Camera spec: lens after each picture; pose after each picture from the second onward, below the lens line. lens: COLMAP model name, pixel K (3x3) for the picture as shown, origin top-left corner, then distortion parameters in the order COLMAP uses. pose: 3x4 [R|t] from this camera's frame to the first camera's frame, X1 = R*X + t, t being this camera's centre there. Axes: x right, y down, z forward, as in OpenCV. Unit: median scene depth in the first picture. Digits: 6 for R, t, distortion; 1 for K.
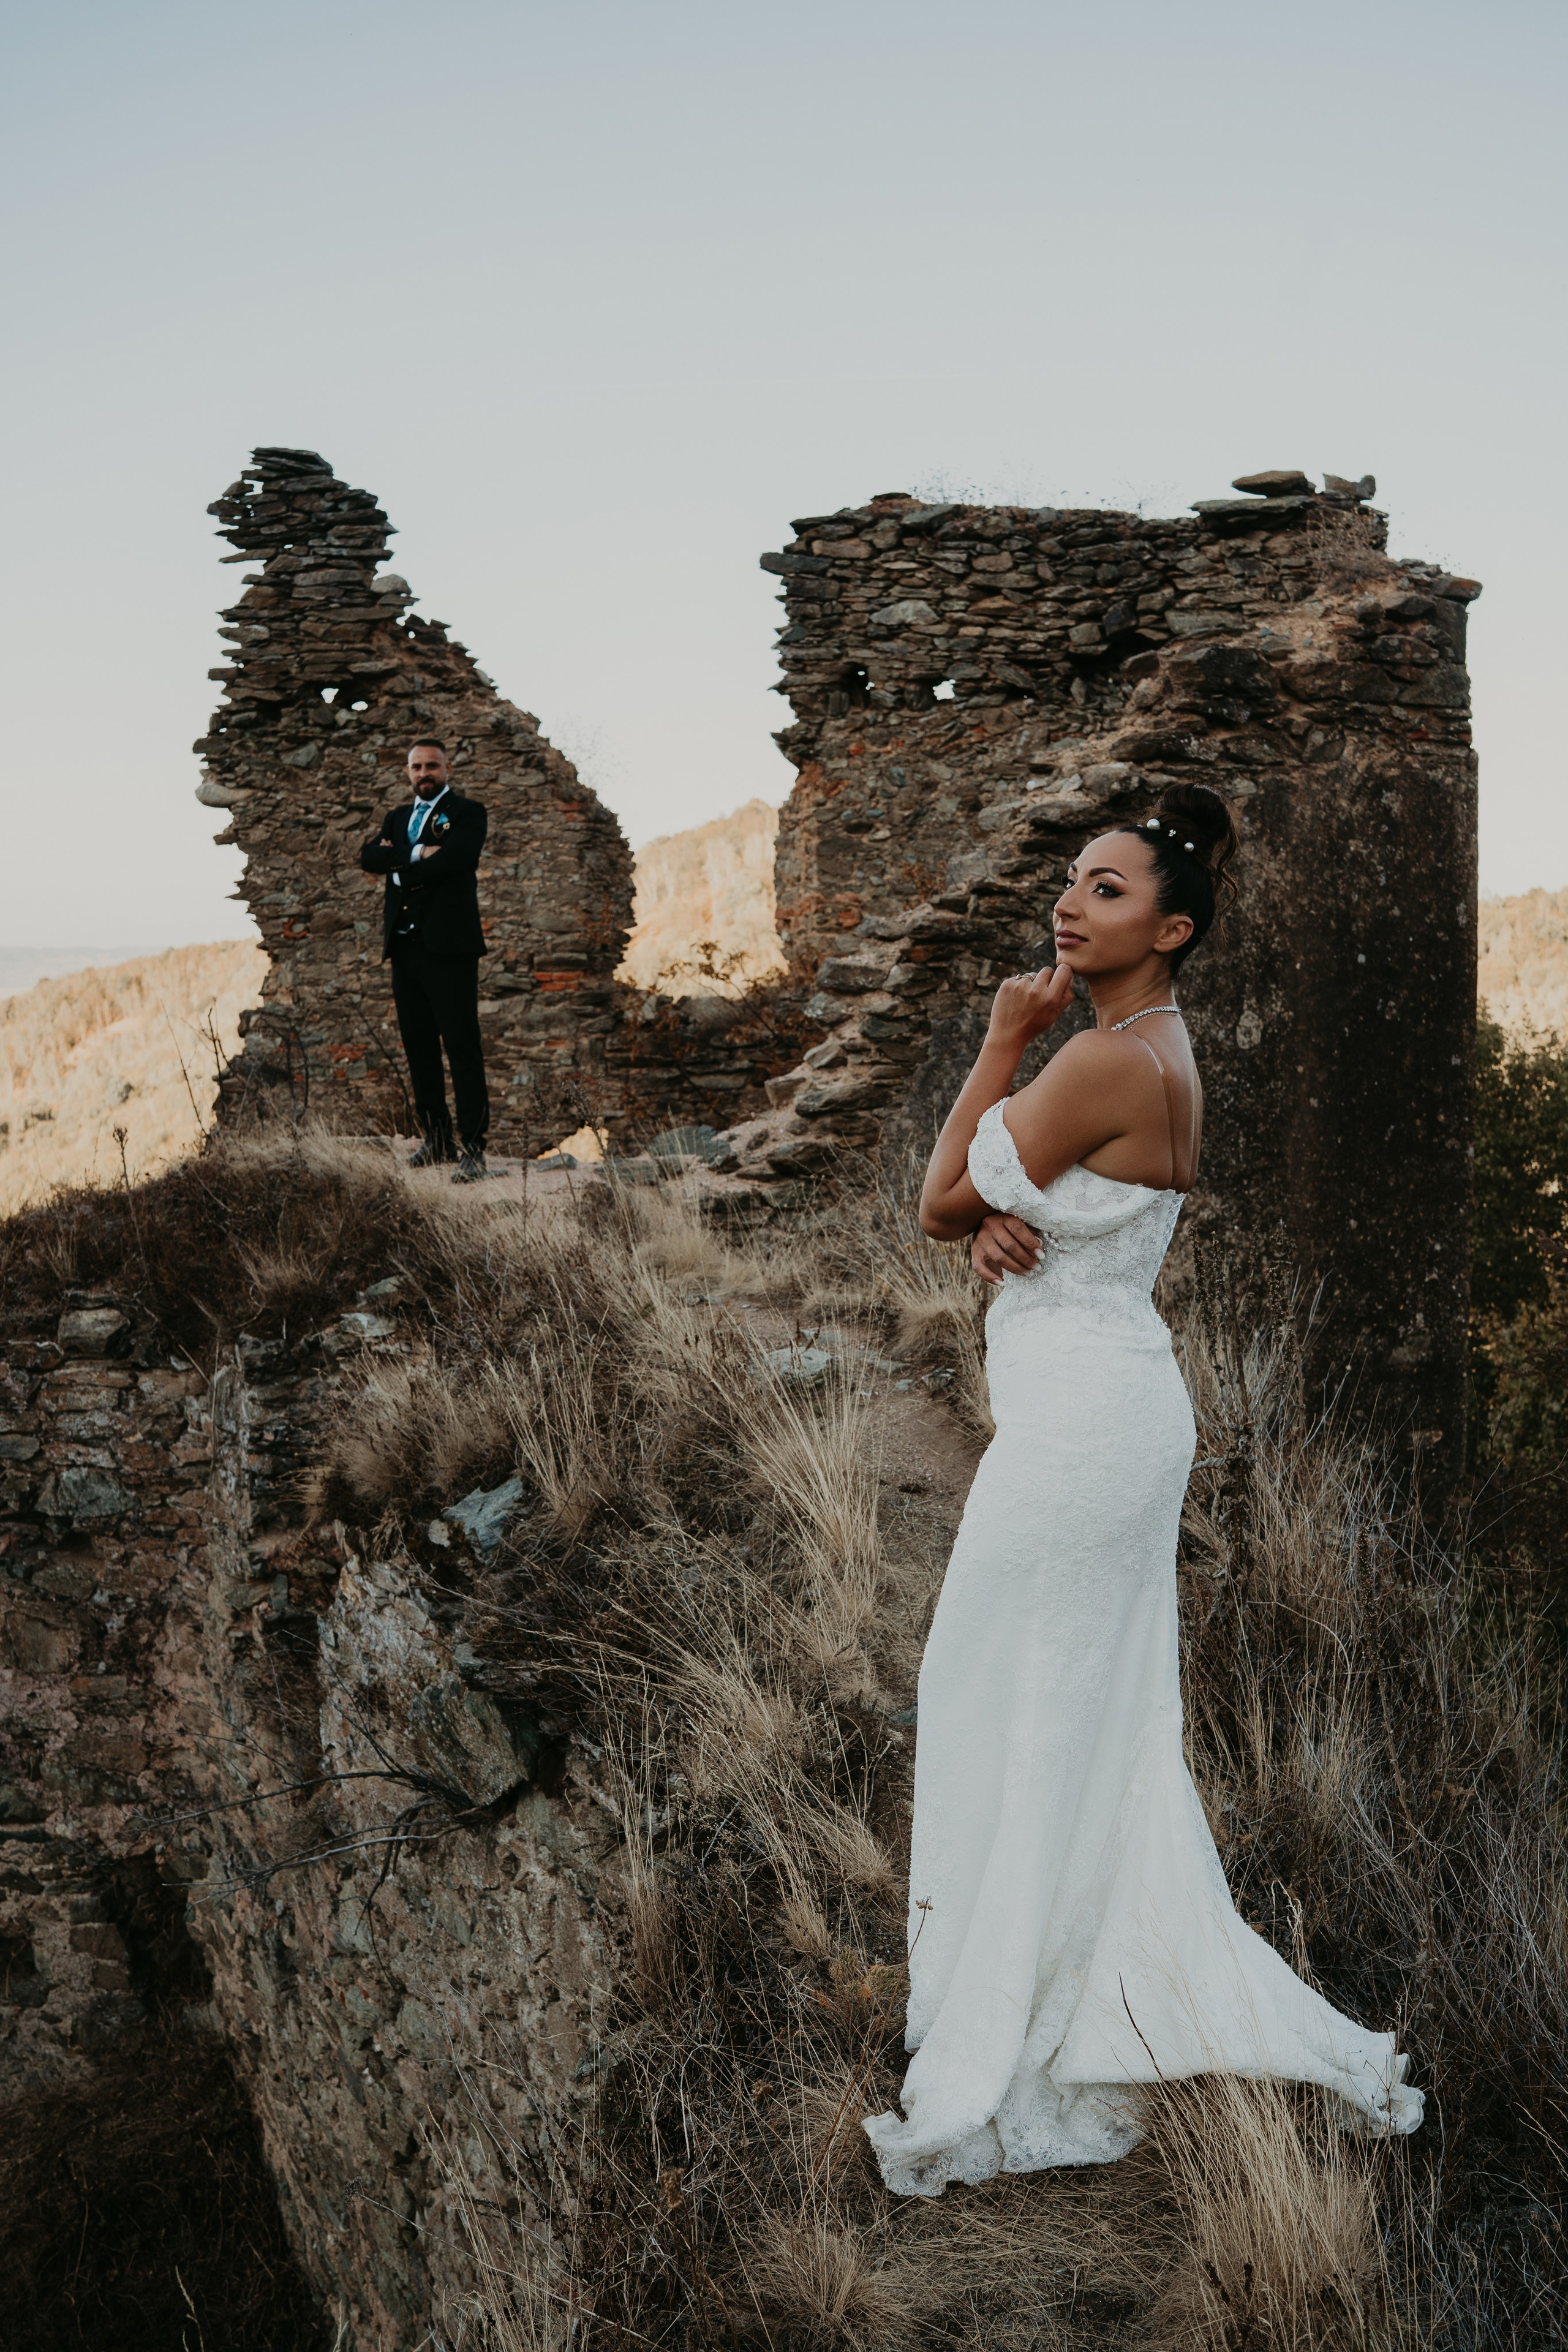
lens RADIAL K [[2276.7, 0, 774.0], [0, 2276.7, 1165.0], [0, 0, 1]] dist [-0.209396, 0.253946]
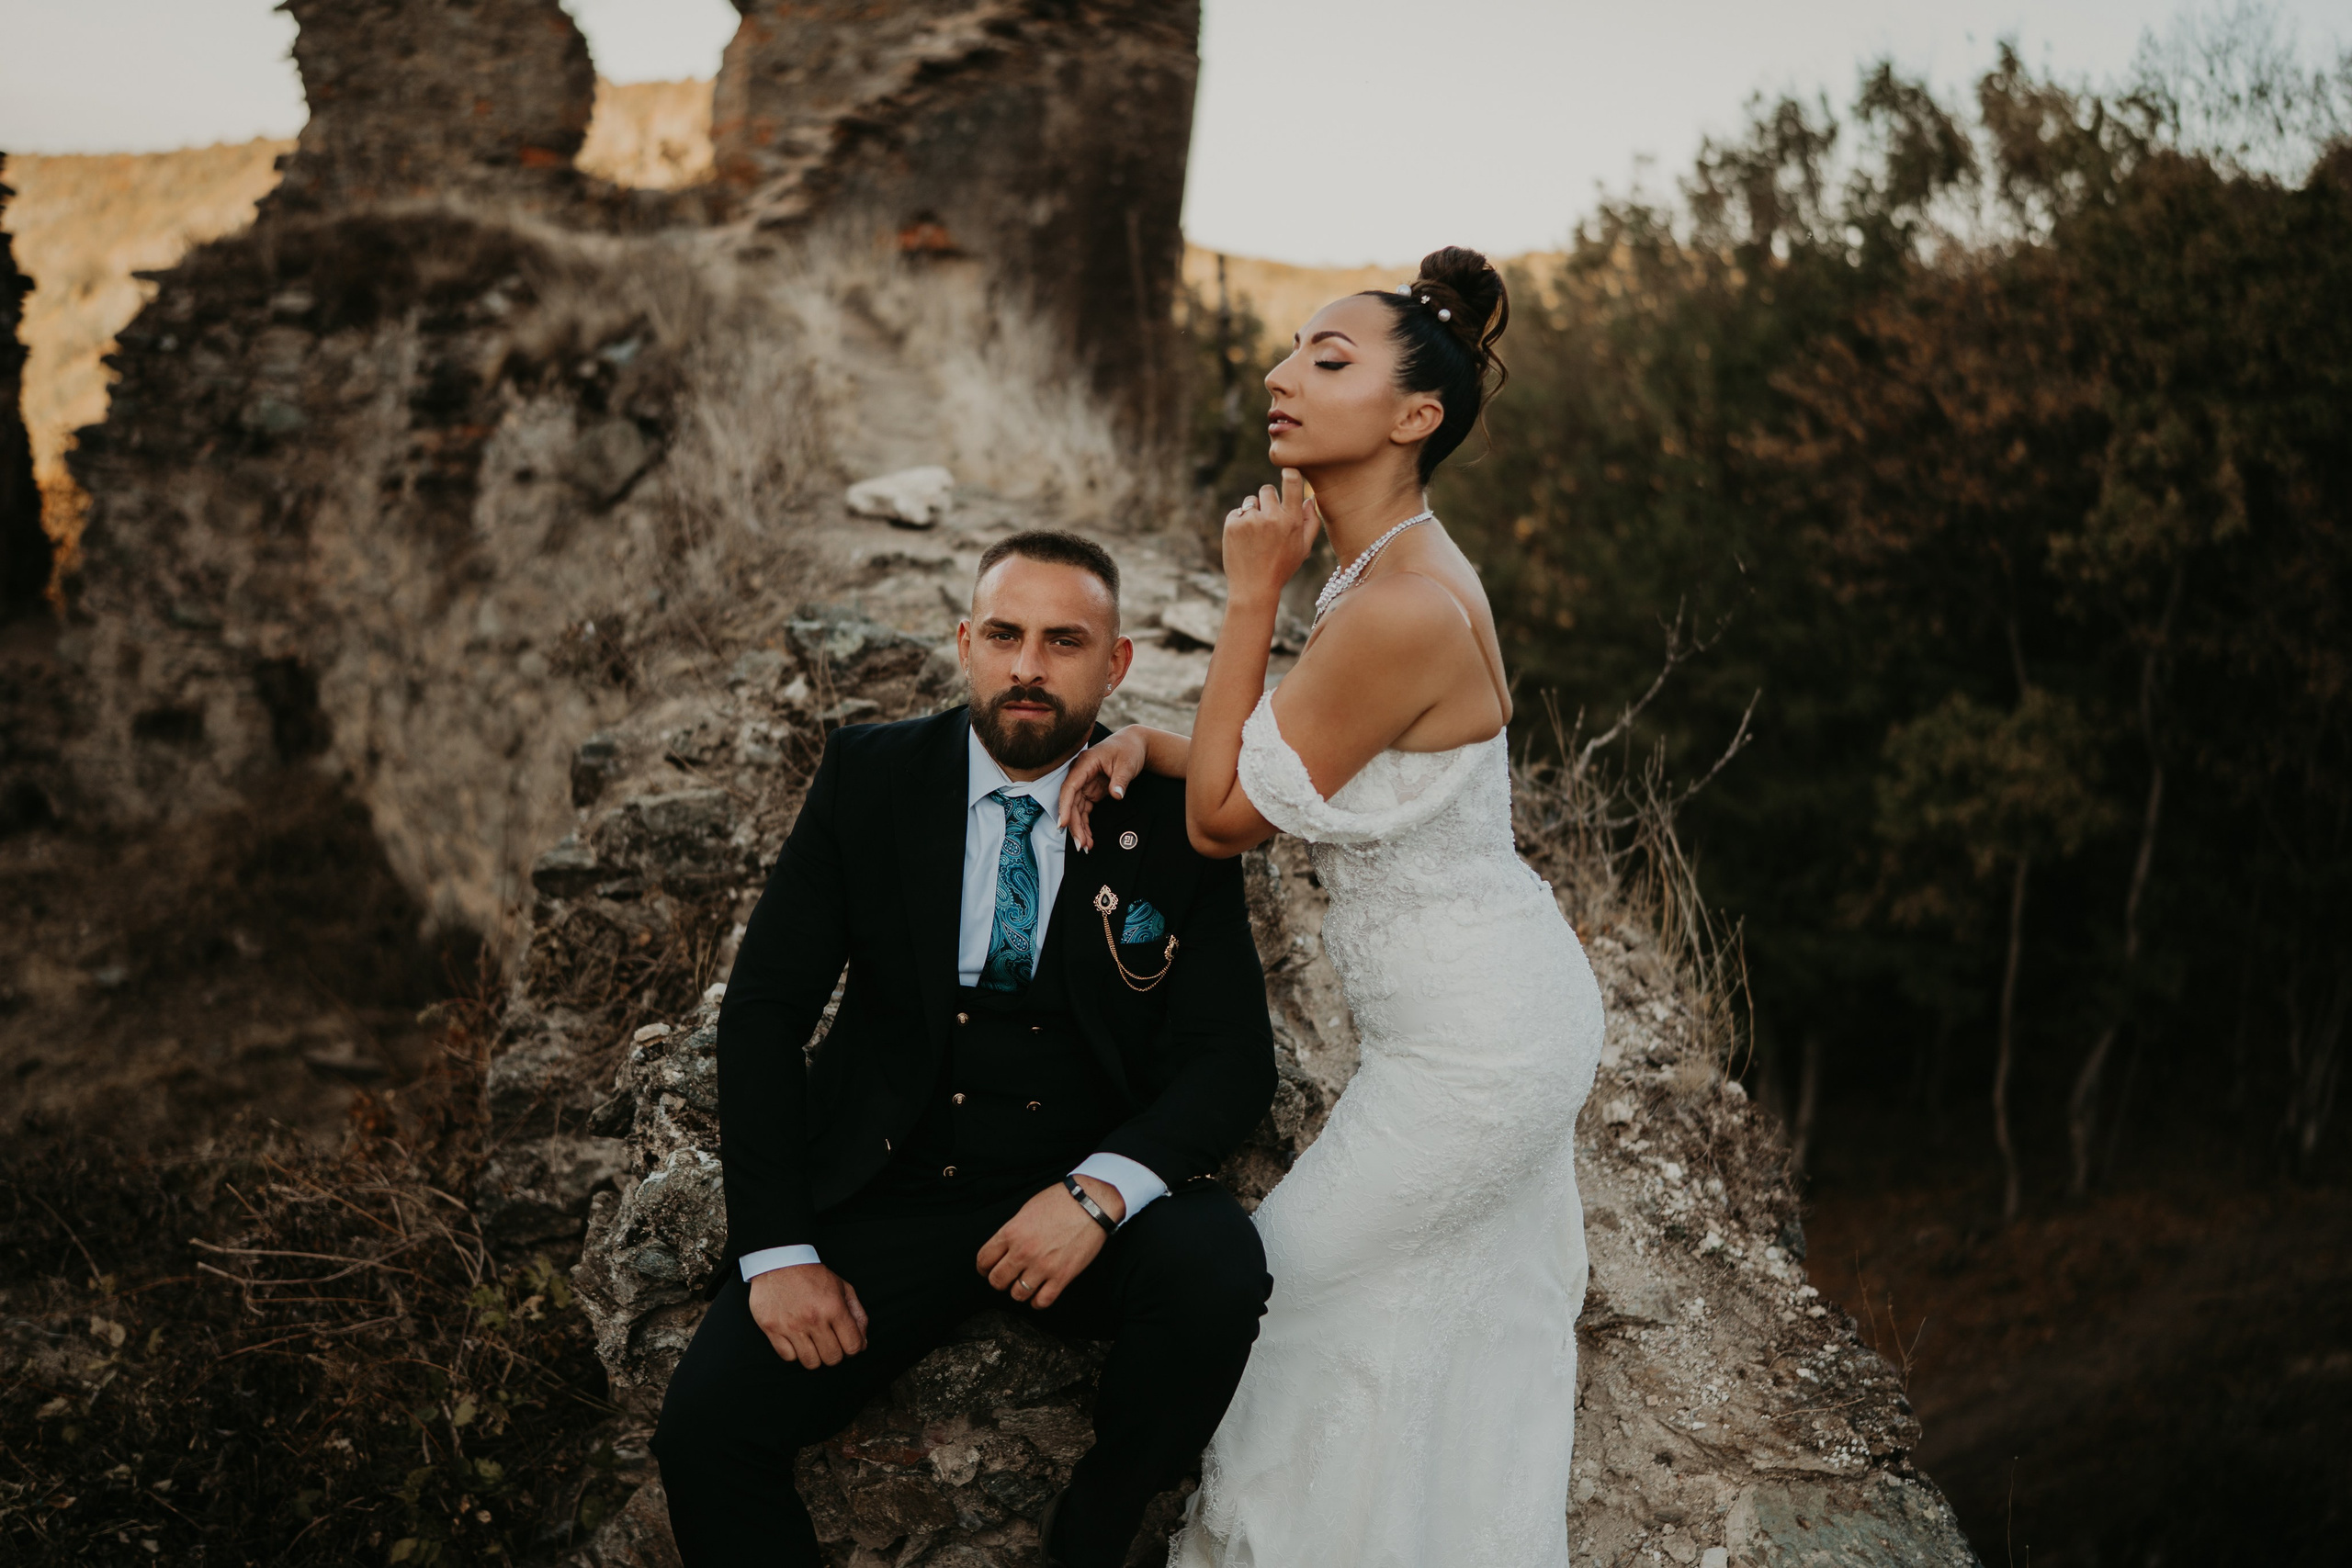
lens RADIAL K [[2300.6, 0, 1157.9], [0, 2300.6, 768.7], [0, 0, 1]] dist [-0.194723, 0.199657]
pose [[0.964051, 0.072670, 0.255589, -0.093144], [-0.103459, 0.988627, 0.109143, 0.150017], [-0.244751, -0.131662, 0.960605, -0.631592]]
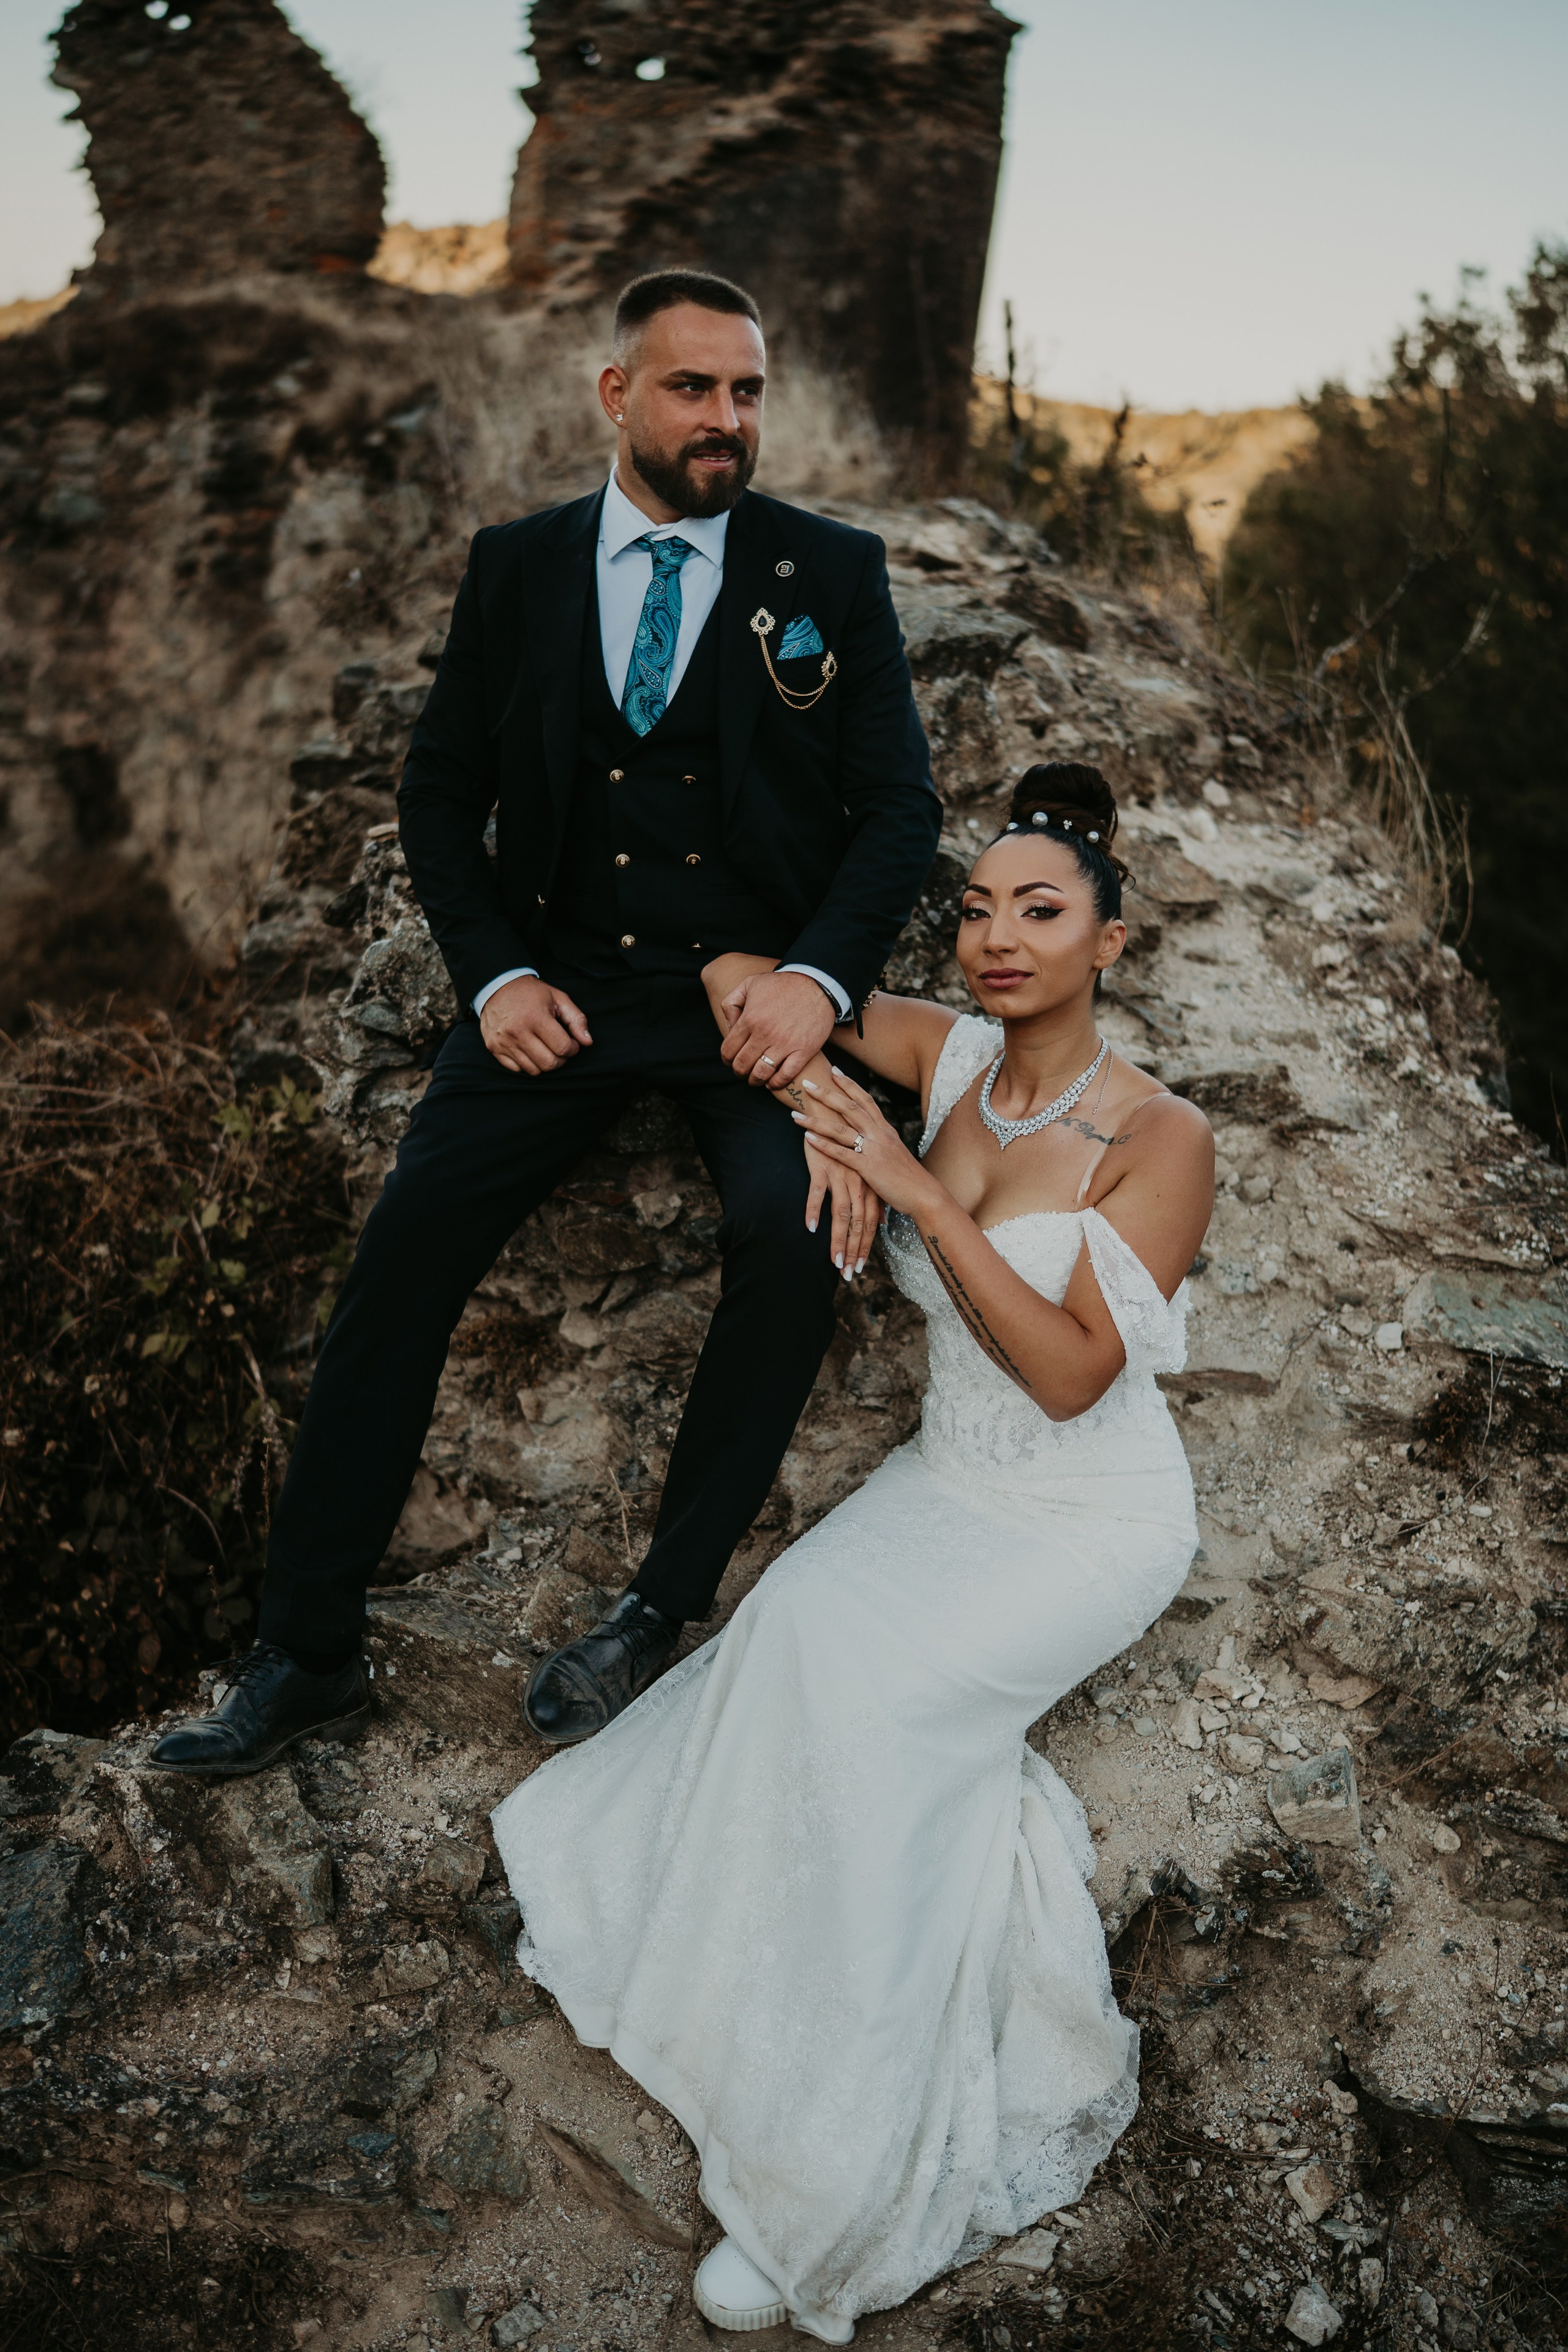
lens RADIAL K [[2287.4, 0, 757.6], [0, 2287.4, 1309.7], [0, 0, 1]] dist [-0.188916, 0.087961]
pose [[0.982037, 0.056756, 0.179948, -0.079650], [-0.106054, 0.954818, 0.277623, 0.196619], [-0.156061, -0.291721, 0.943686, -0.653850]]
